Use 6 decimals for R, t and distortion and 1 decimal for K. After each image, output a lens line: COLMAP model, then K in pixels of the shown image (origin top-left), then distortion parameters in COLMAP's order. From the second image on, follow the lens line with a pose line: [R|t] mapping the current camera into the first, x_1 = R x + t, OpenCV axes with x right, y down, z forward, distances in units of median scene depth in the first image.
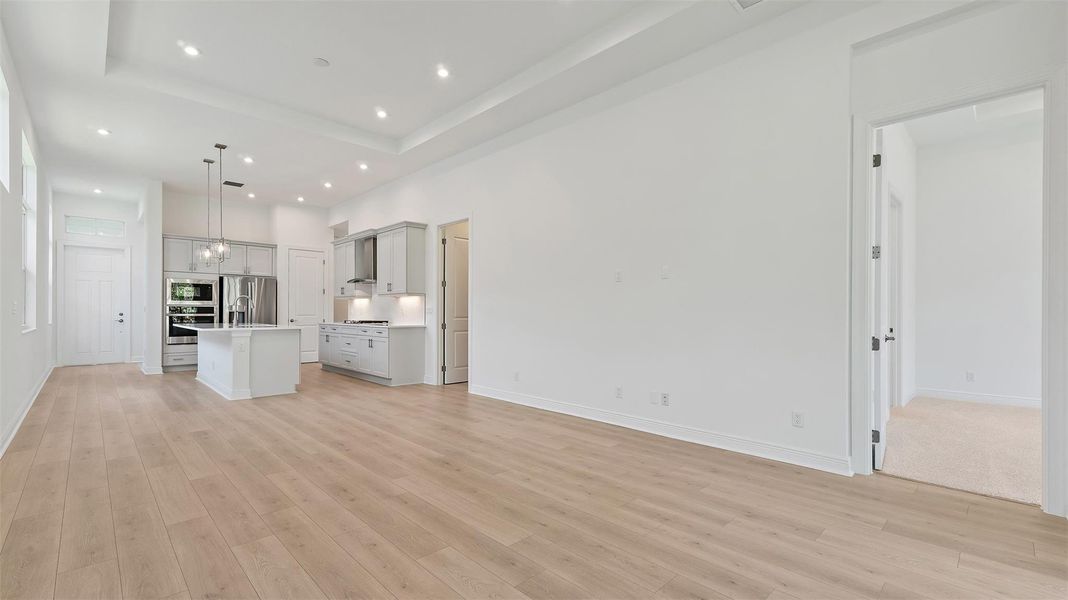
lens RADIAL K [[464.8, 0, 534.9], [0, 464.8, 308.4], [0, 0, 1]] dist [0.015207, -0.000250]
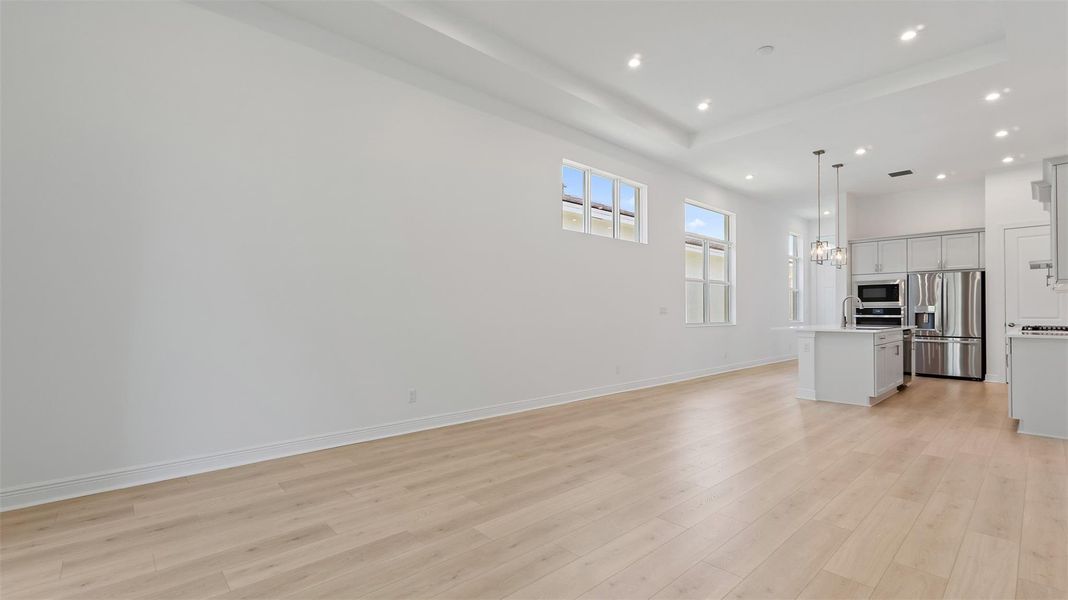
lens RADIAL K [[454.7, 0, 539.7], [0, 454.7, 303.4], [0, 0, 1]] dist [0.001461, 0.000676]
pose [[-0.020073, -0.023218, -0.999529, 0.532481], [0.005858, 0.999710, -0.023340, 0.011087], [0.999781, -0.006324, -0.019931, 0.634084]]
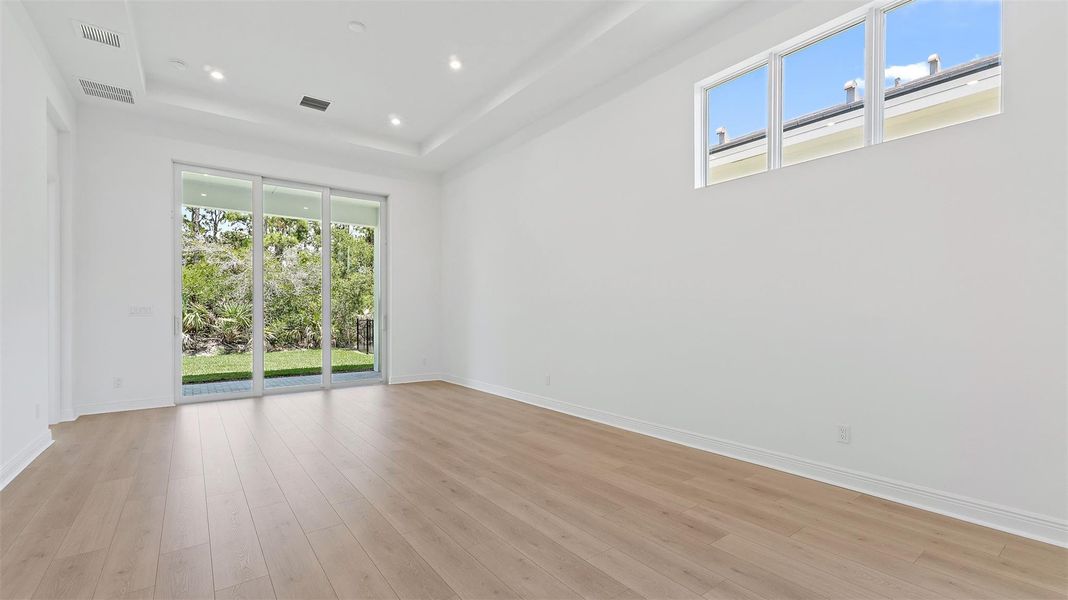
lens RADIAL K [[464.8, 0, 534.9], [0, 464.8, 308.4], [0, 0, 1]] dist [0.015207, -0.000250]
pose [[-0.992678, -0.001049, 0.120784, -0.597055], [-0.003067, 0.999859, -0.016526, 0.012794], [-0.120750, -0.016776, -0.992541, 1.631480]]
